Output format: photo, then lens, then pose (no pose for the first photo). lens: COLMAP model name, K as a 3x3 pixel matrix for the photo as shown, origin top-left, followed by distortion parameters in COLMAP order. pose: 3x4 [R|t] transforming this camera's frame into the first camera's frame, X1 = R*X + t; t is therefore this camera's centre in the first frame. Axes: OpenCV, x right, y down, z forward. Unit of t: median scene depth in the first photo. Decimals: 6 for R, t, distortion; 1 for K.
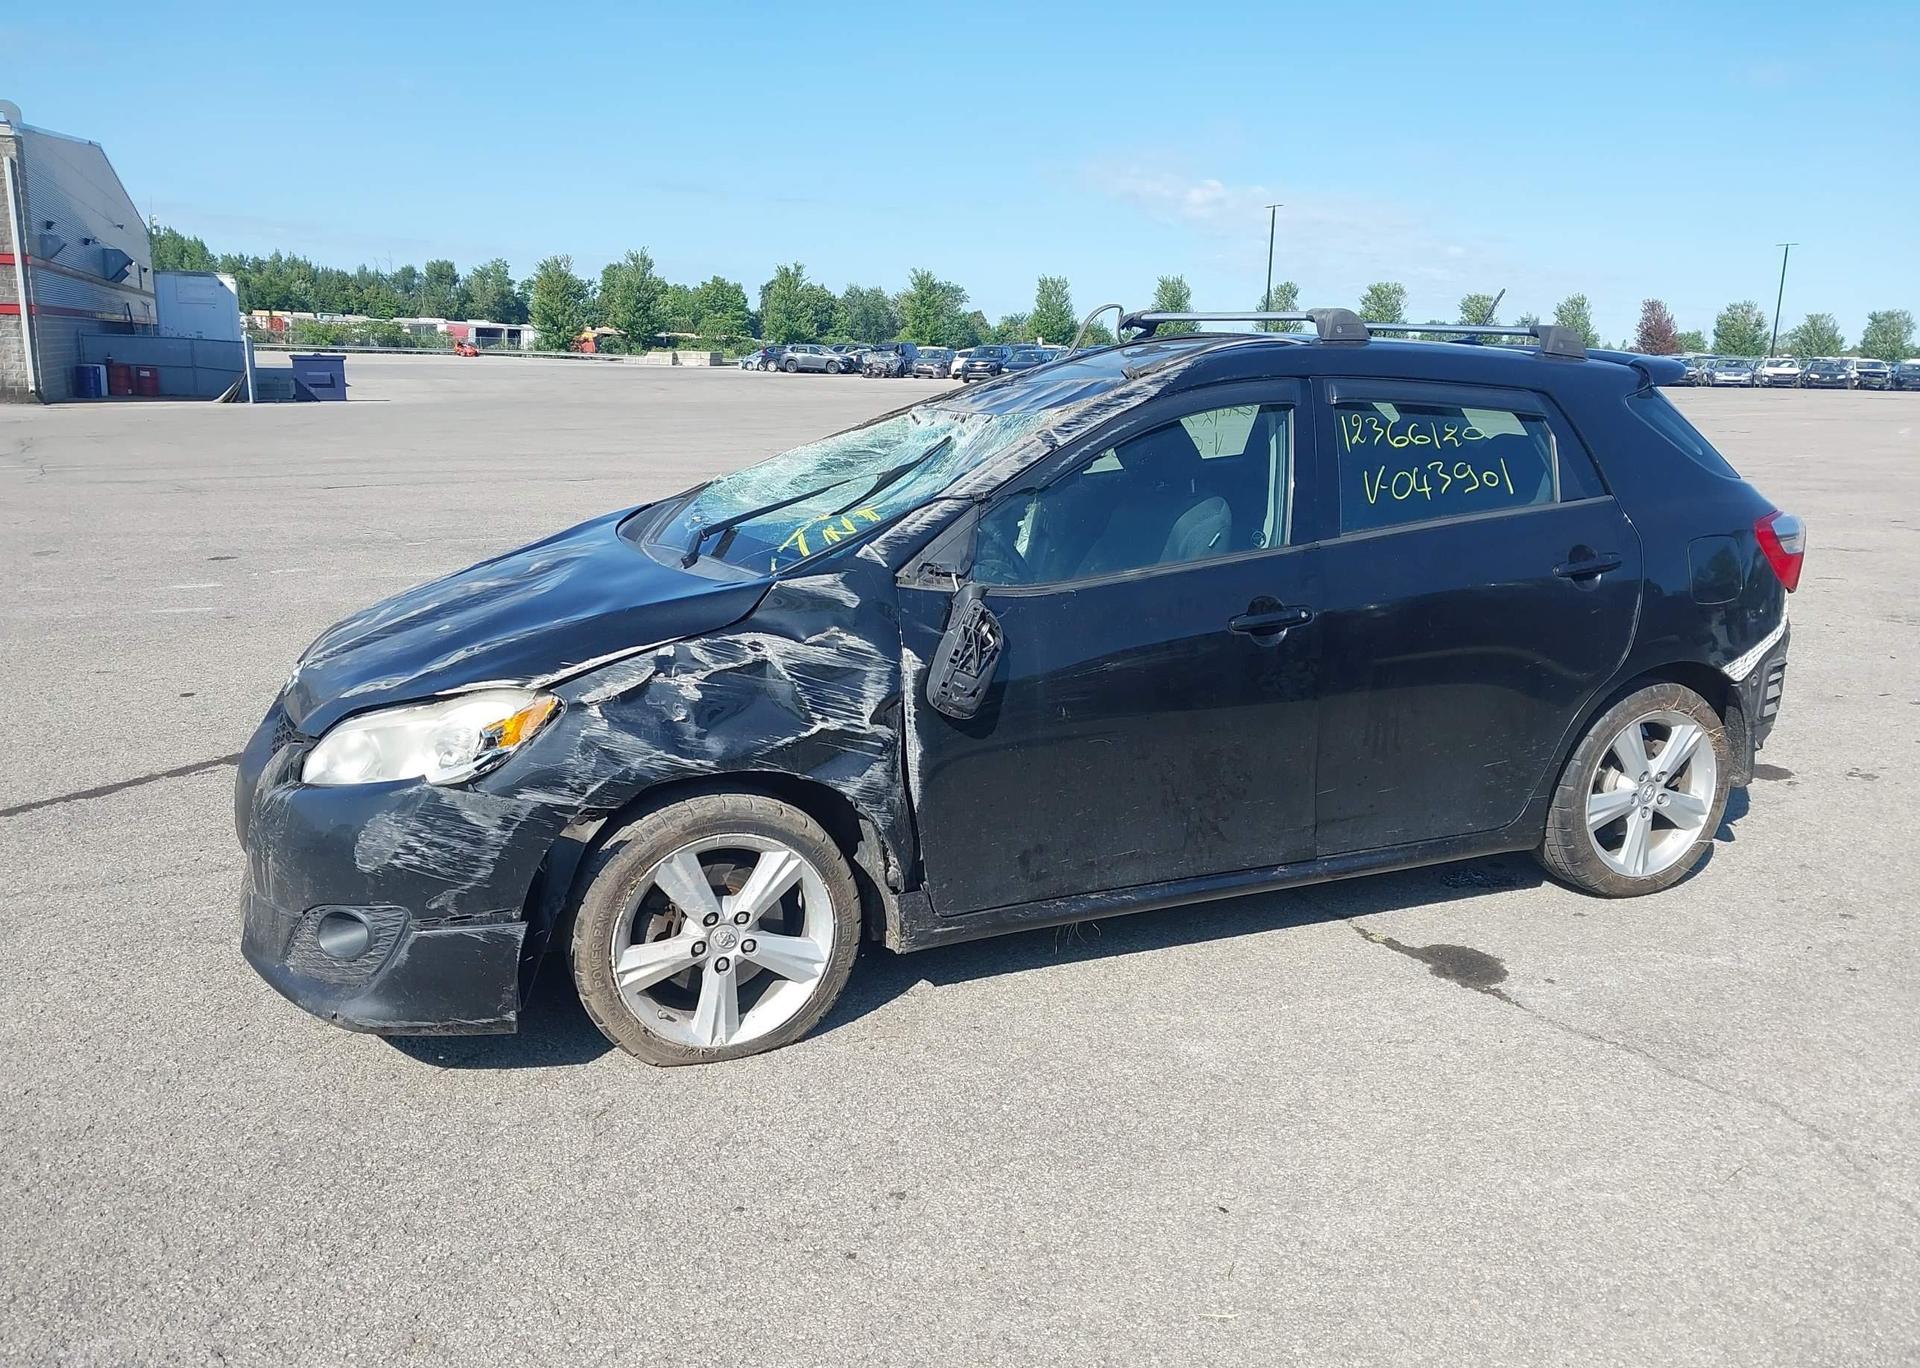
lens RADIAL K [[1531.8, 0, 963.6], [0, 1531.8, 679.2], [0, 0, 1]] dist [0.098980, -0.170136]
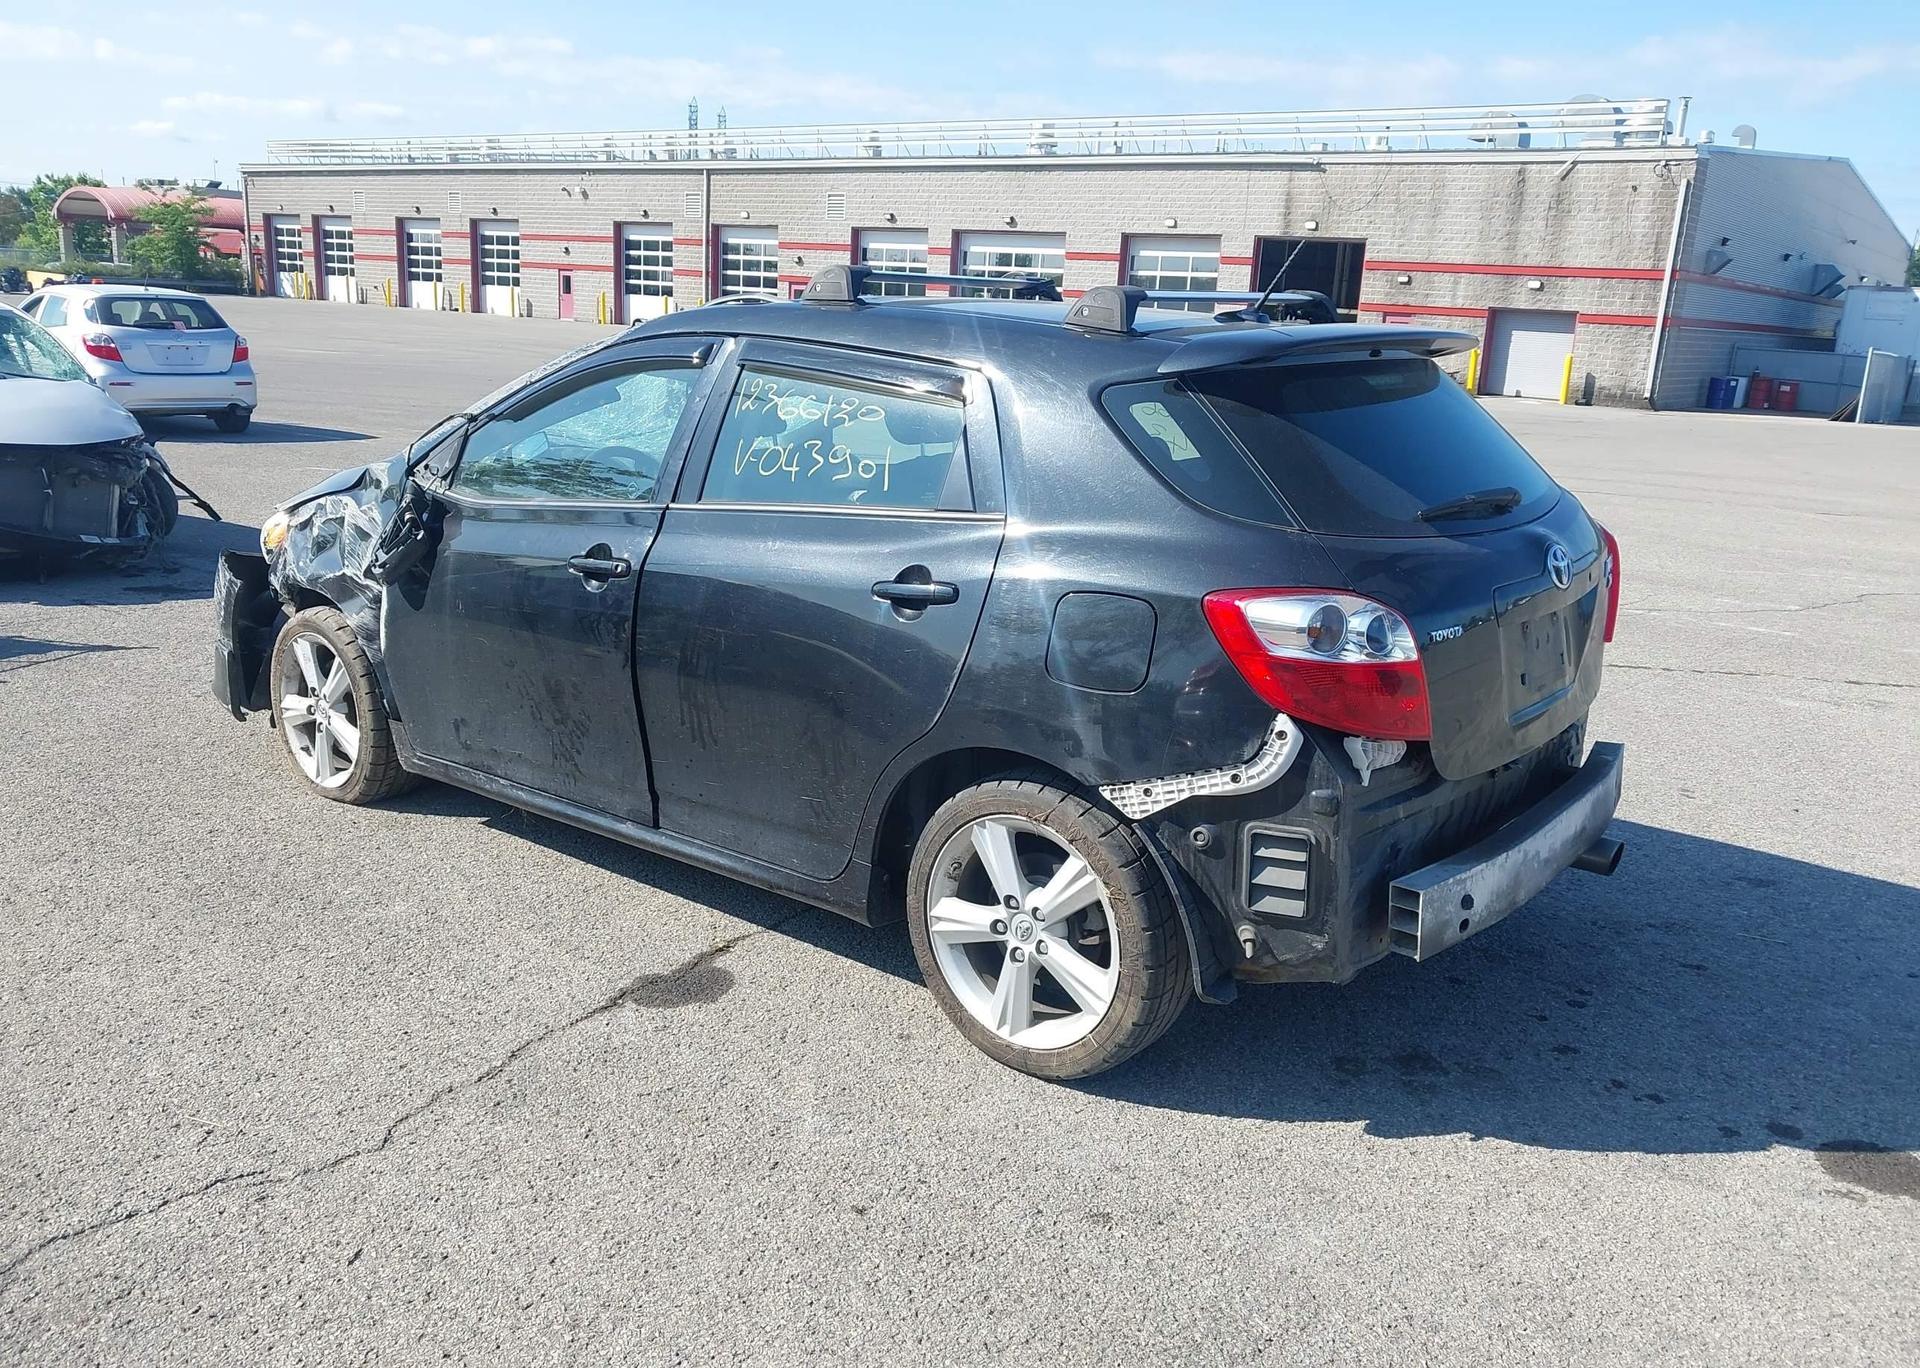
lens RADIAL K [[1533.8, 0, 967.5], [0, 1533.8, 680.6], [0, 0, 1]] dist [0.025665, -0.012436]
pose [[0.475846, 0.212326, -0.853516, 1.232729], [-0.222189, 0.967967, 0.116925, -0.142588], [0.851001, 0.134003, 0.507779, 0.726306]]
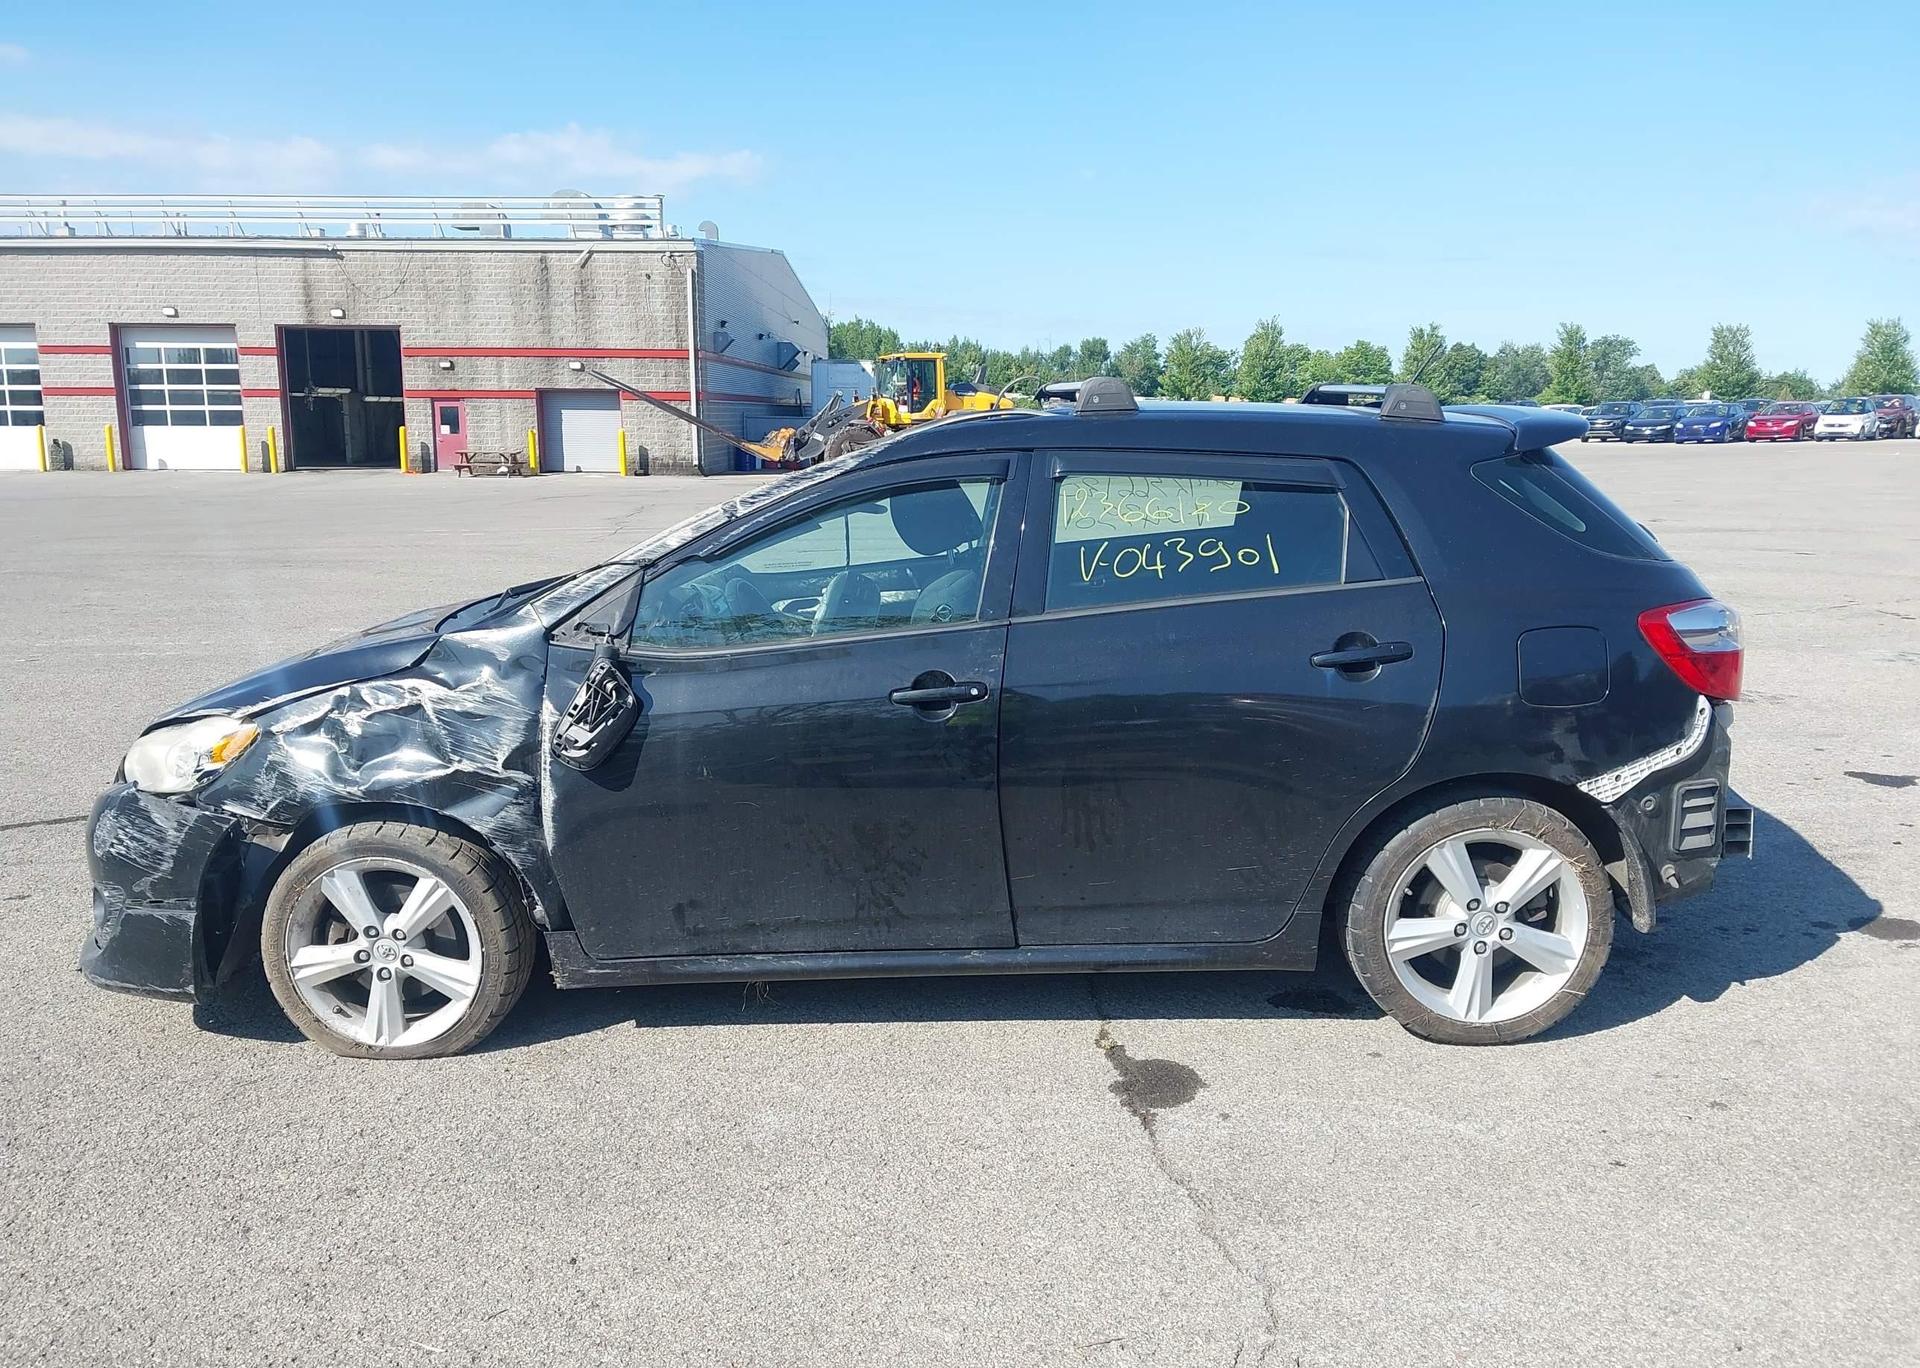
lens RADIAL K [[1533.6, 0, 952.5], [0, 1533.6, 680.0], [0, 0, 1]] dist [0.013816, -0.017495]
pose [[0.911983, 0.048637, -0.407335, 0.621348], [-0.064767, 0.997564, -0.025895, -0.024122], [0.405083, 0.049998, 0.912912, 0.123319]]
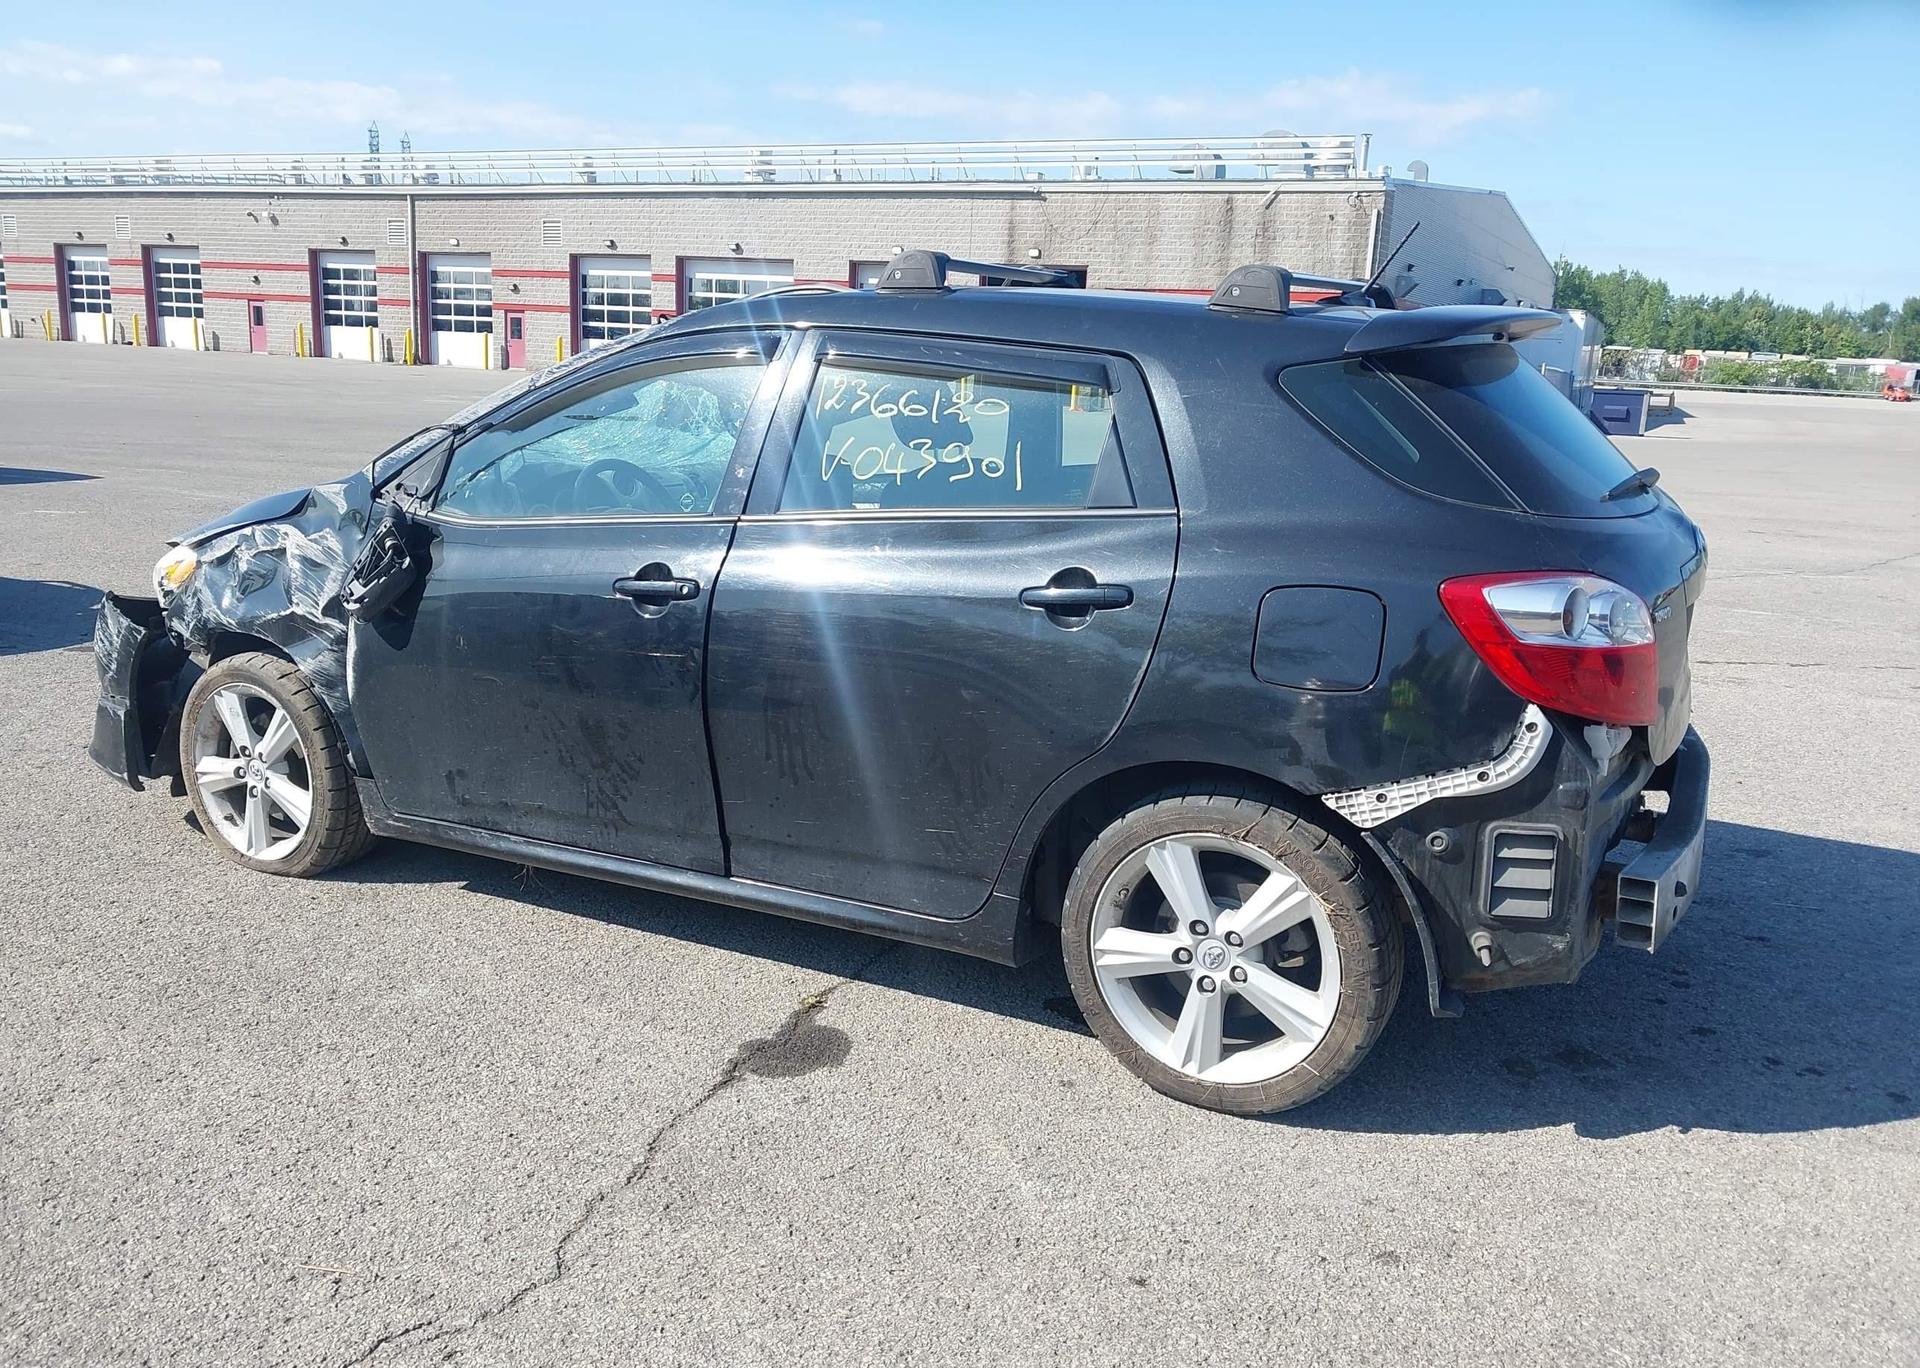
lens RADIAL K [[1525.8, 0, 960.0], [0, 1525.8, 684.0], [0, 0, 1]] dist [0.014192, 0.010349]
pose [[0.629098, 0.171469, -0.758178, 1.033879], [-0.187171, 0.980084, 0.066350, -0.079254], [0.754455, 0.100168, 0.648663, 0.578943]]
